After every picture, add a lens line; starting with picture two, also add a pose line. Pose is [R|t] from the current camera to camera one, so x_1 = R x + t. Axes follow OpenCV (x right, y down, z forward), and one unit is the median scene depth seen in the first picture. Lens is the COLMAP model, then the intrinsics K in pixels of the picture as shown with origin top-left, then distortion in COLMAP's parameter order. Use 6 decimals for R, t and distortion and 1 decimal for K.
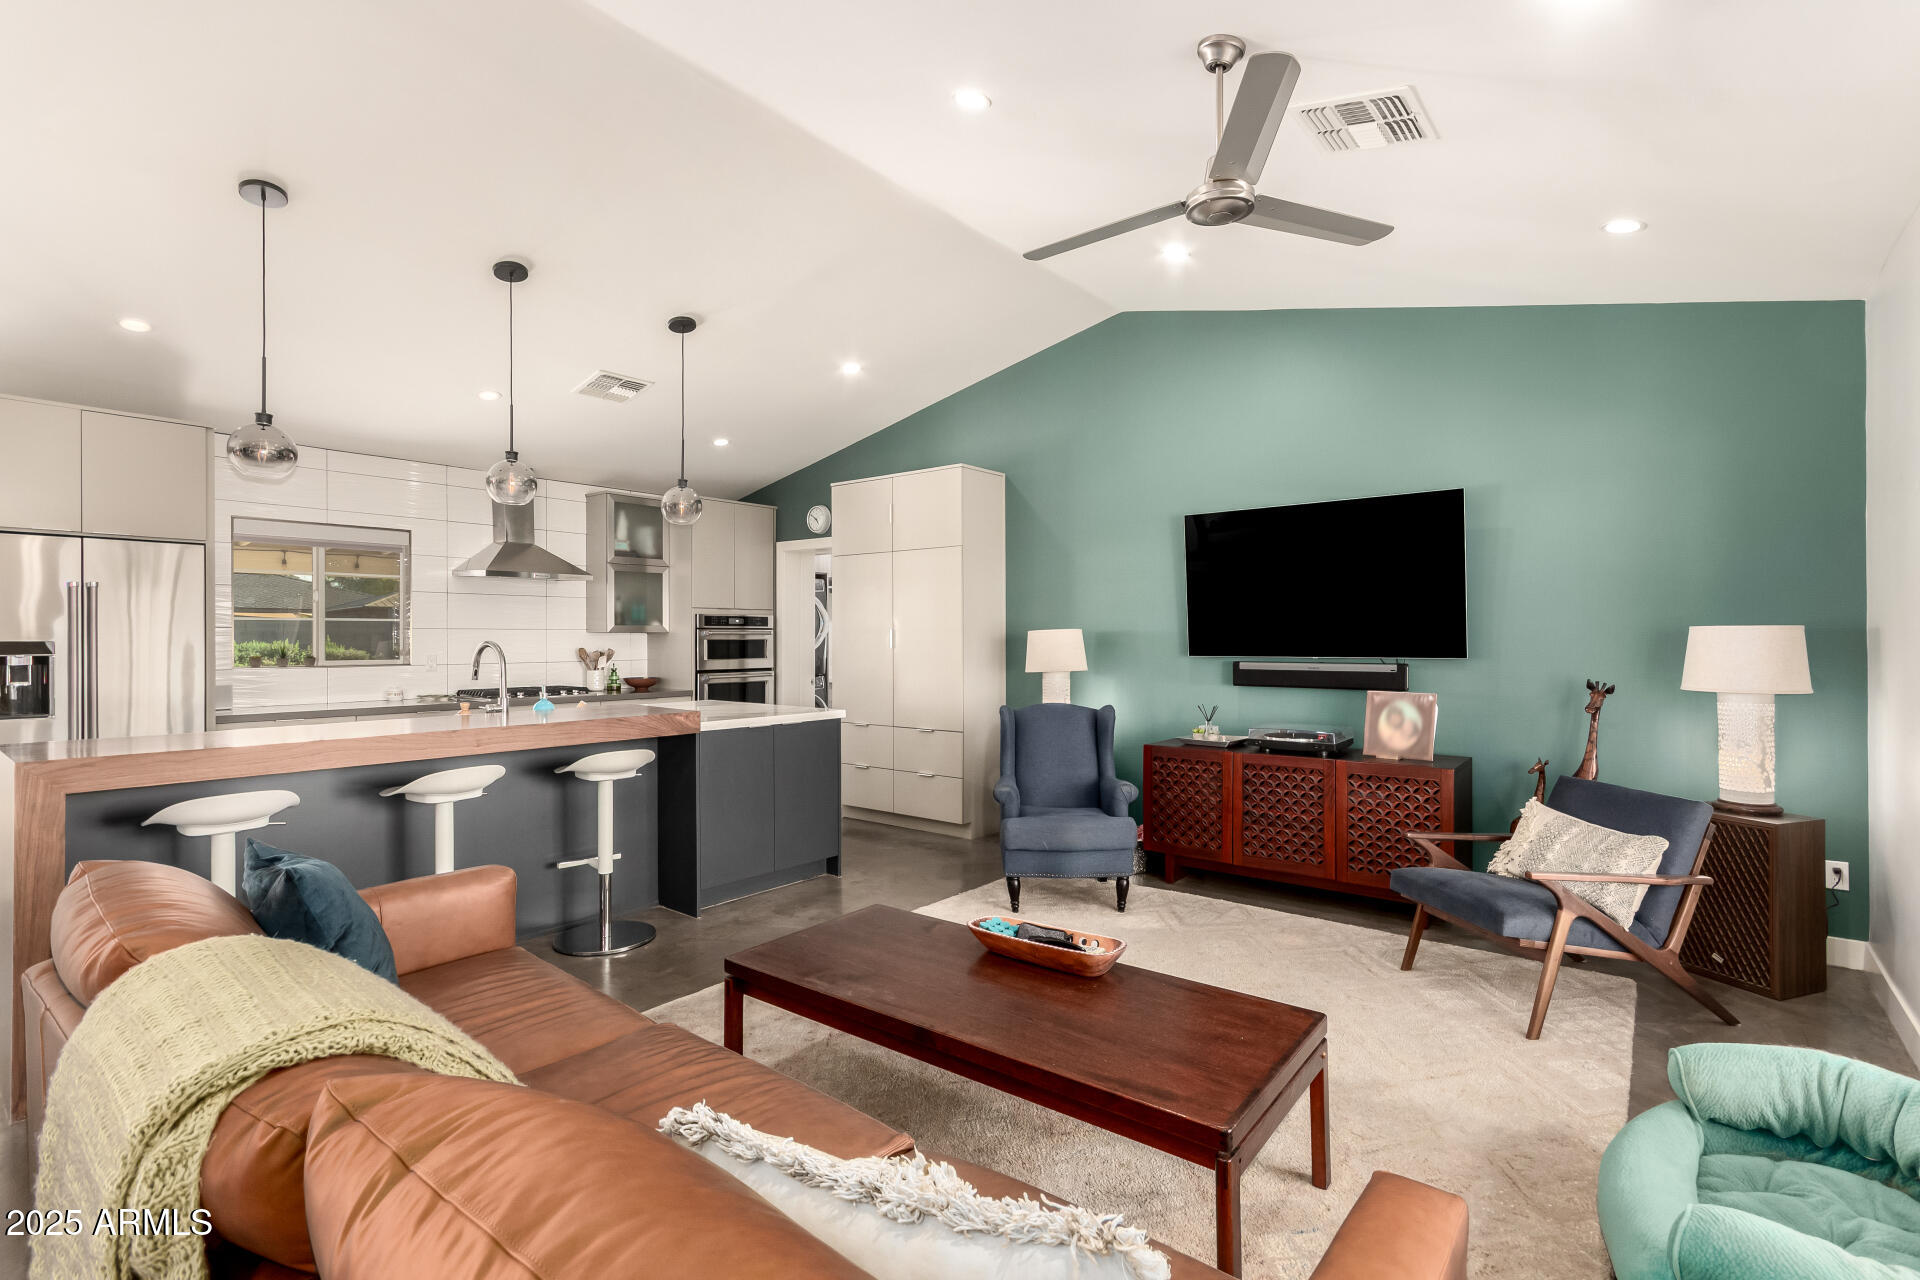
lens RADIAL K [[897.1, 0, 963.2], [0, 897.1, 638.8], [0, 0, 1]] dist [0.009504, -0.000802]
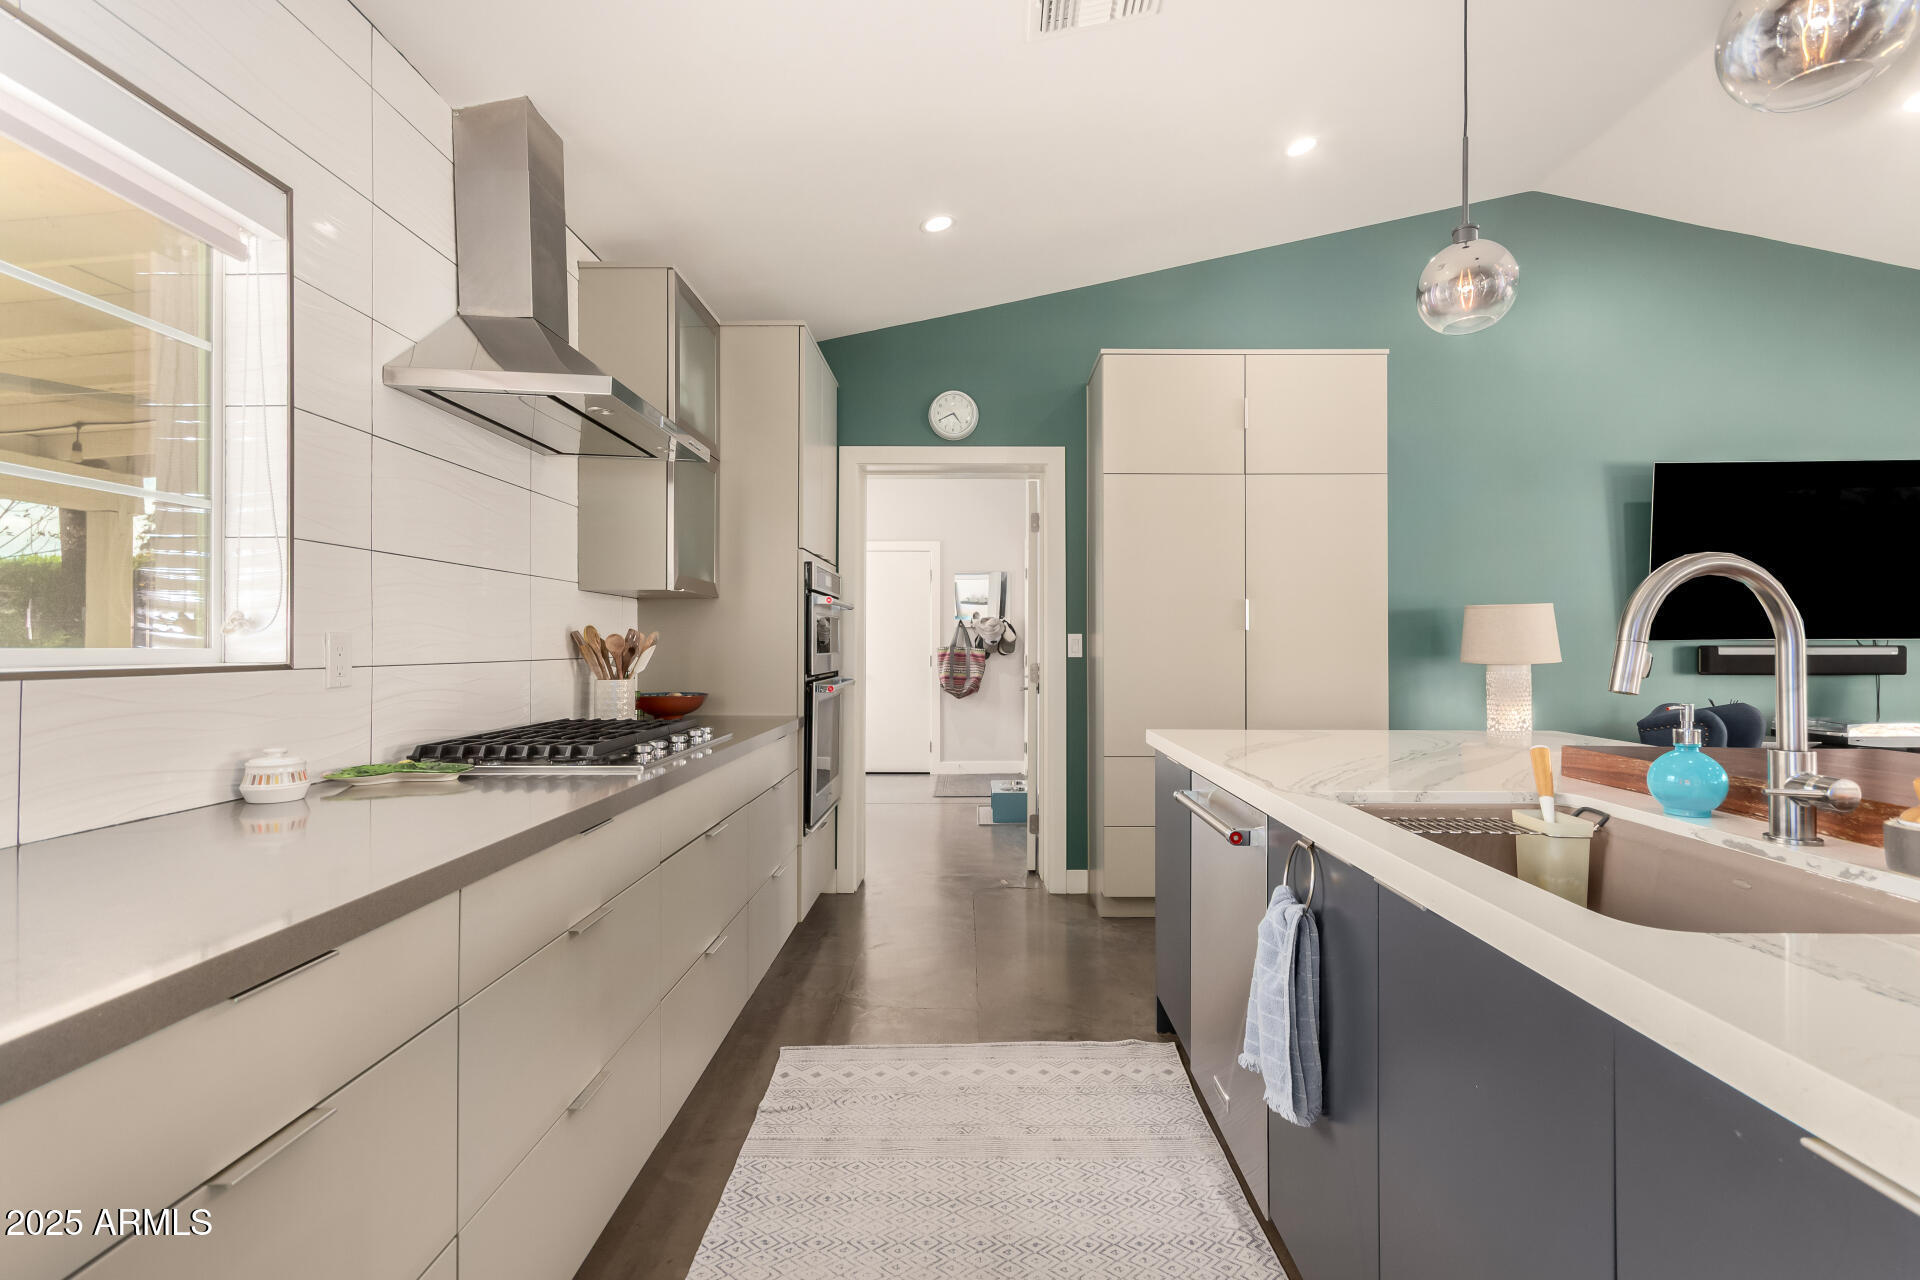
lens RADIAL K [[897.1, 0, 971.4], [0, 897.1, 640.2], [0, 0, 1]] dist [0.009504, -0.000802]
pose [[0.784940, 0.005573, 0.619547, -0.623452], [-0.000764, 0.999967, -0.008028, 0.022869], [-0.619572, 0.005828, 0.784918, 0.650196]]
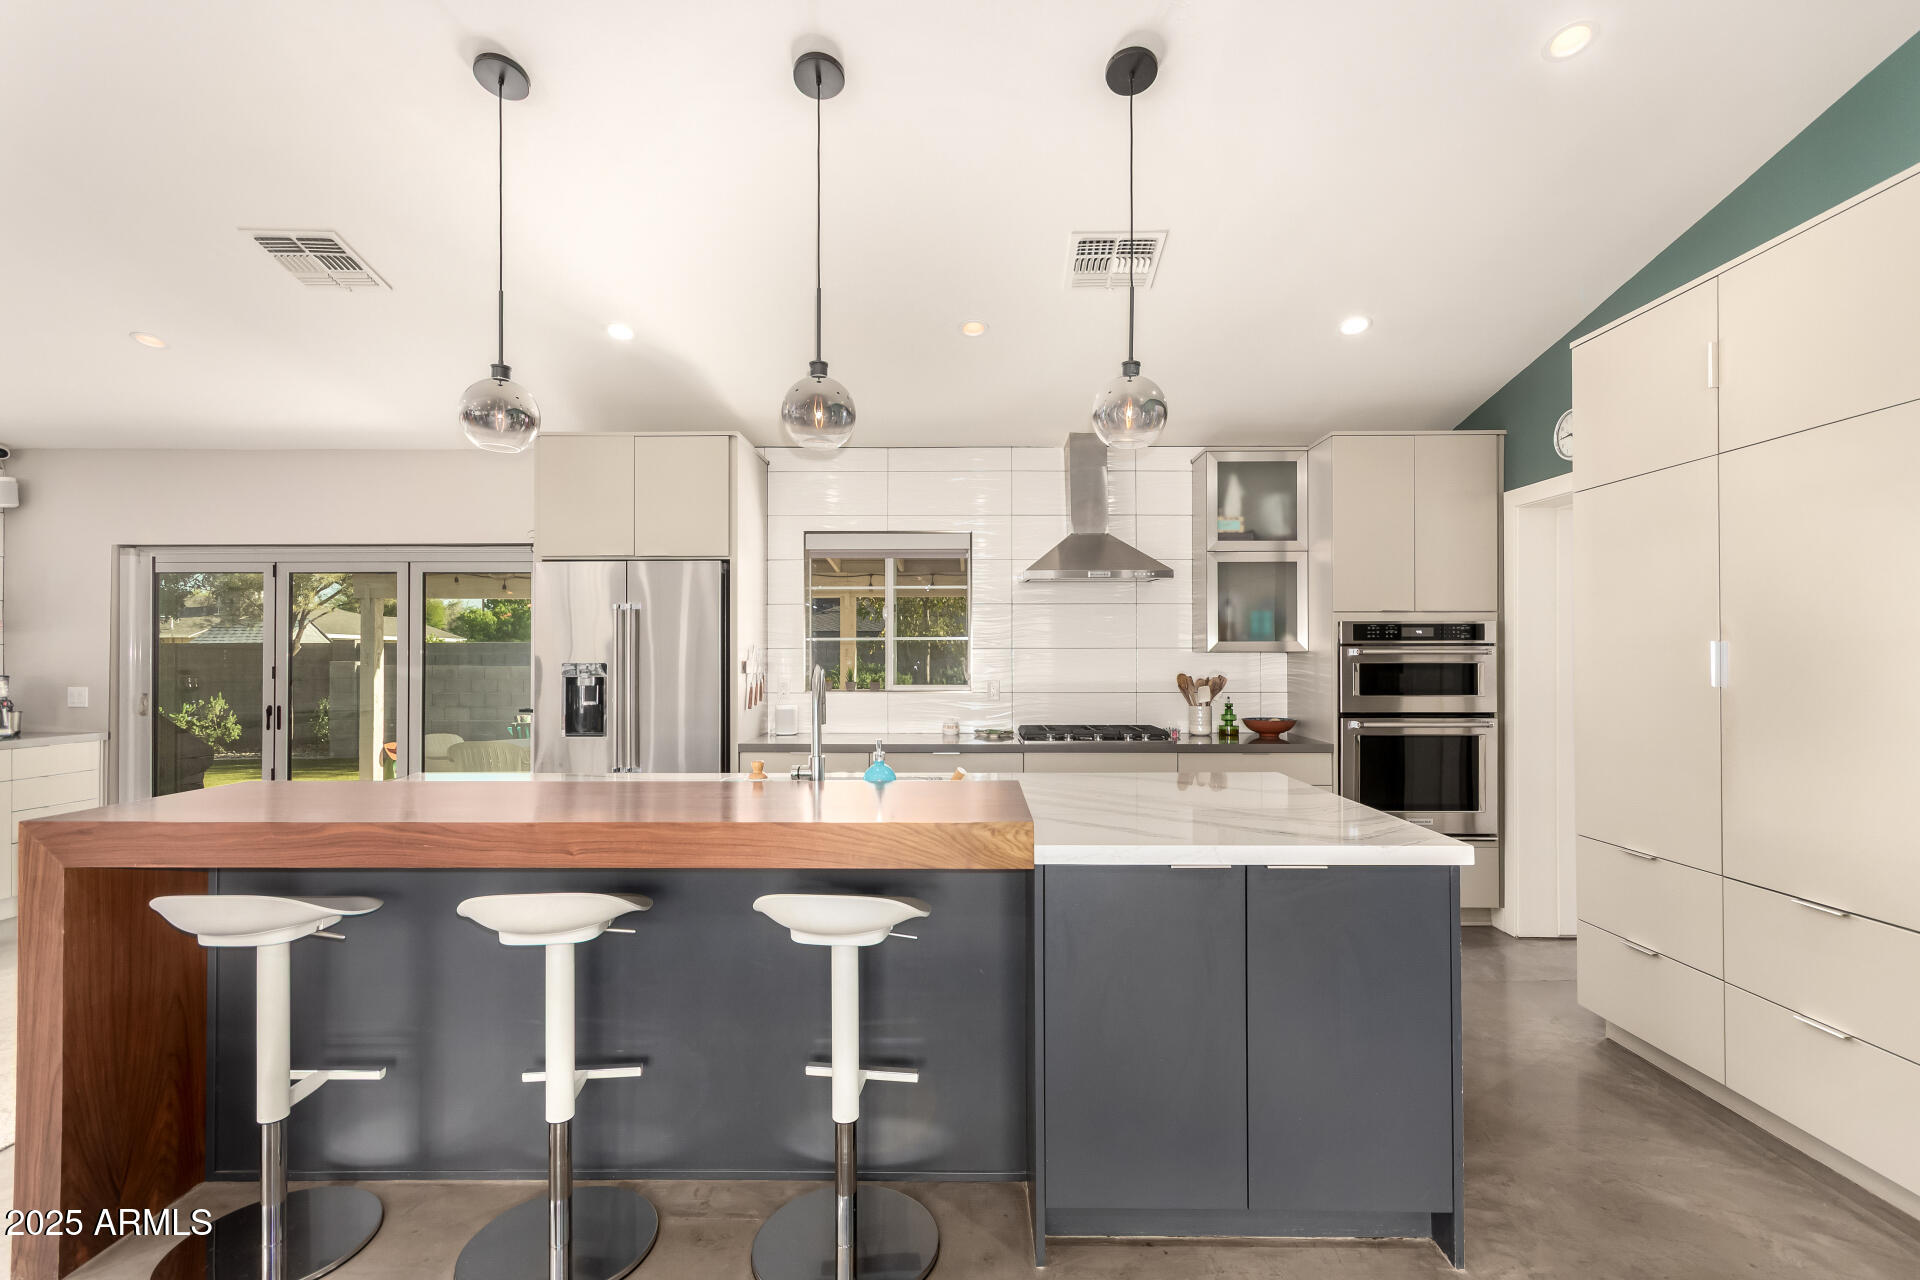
lens RADIAL K [[897.1, 0, 963.7], [0, 897.1, 655.0], [0, 0, 1]] dist [0.009504, -0.000802]
pose [[0.620361, -0.002531, -0.784312, 0.032611], [-0.001202, 0.999991, -0.004178, -0.001894], [0.784315, 0.003535, 0.620352, 0.482723]]
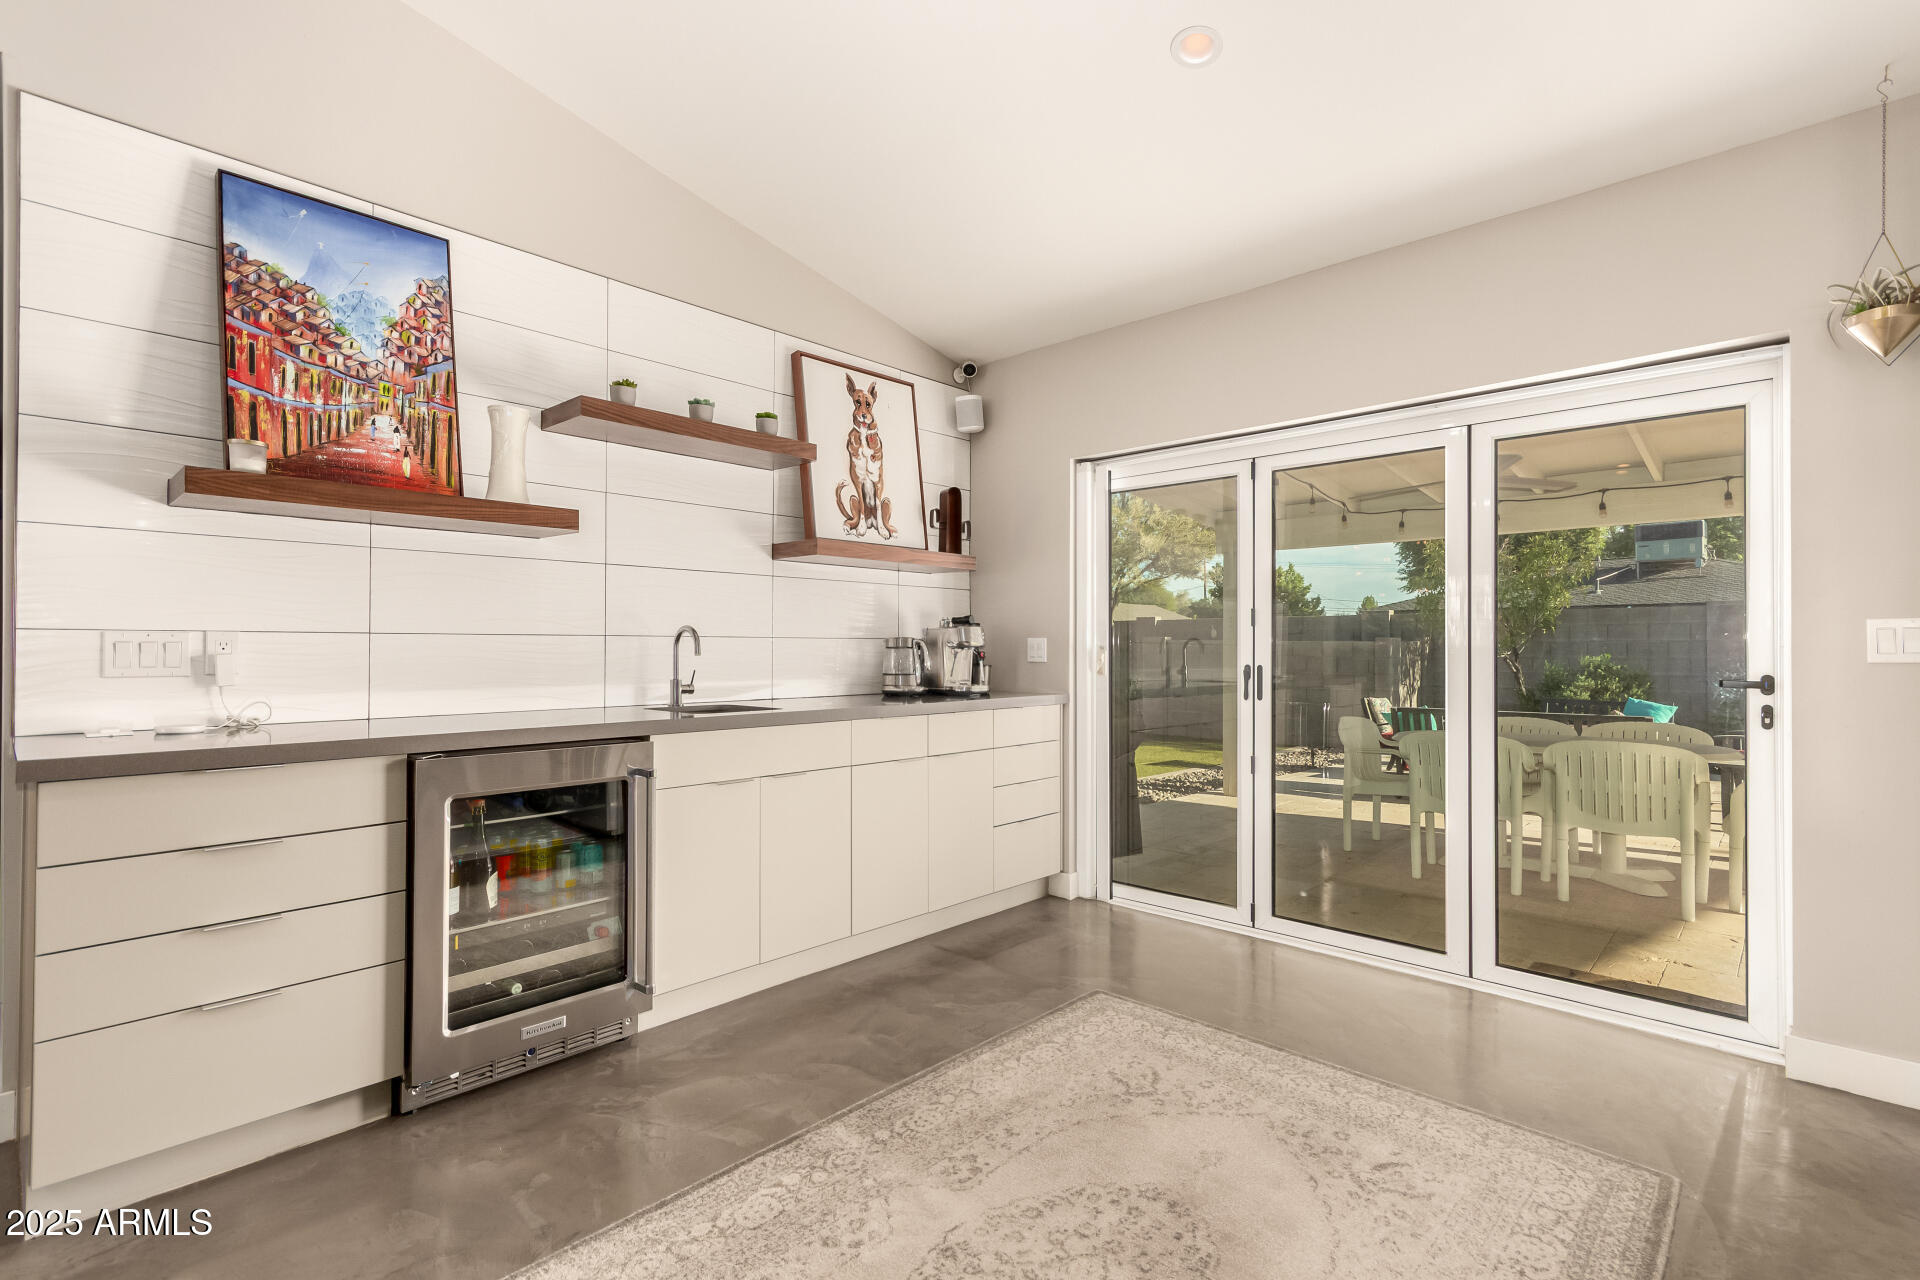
lens RADIAL K [[897.1, 0, 974.8], [0, 897.1, 636.8], [0, 0, 1]] dist [0.009504, -0.000802]
pose [[-0.056797, -0.011145, -0.998324, -0.454656], [-0.004156, 0.999932, -0.010927, 0.032553], [0.998377, 0.003529, -0.056840, 0.348836]]
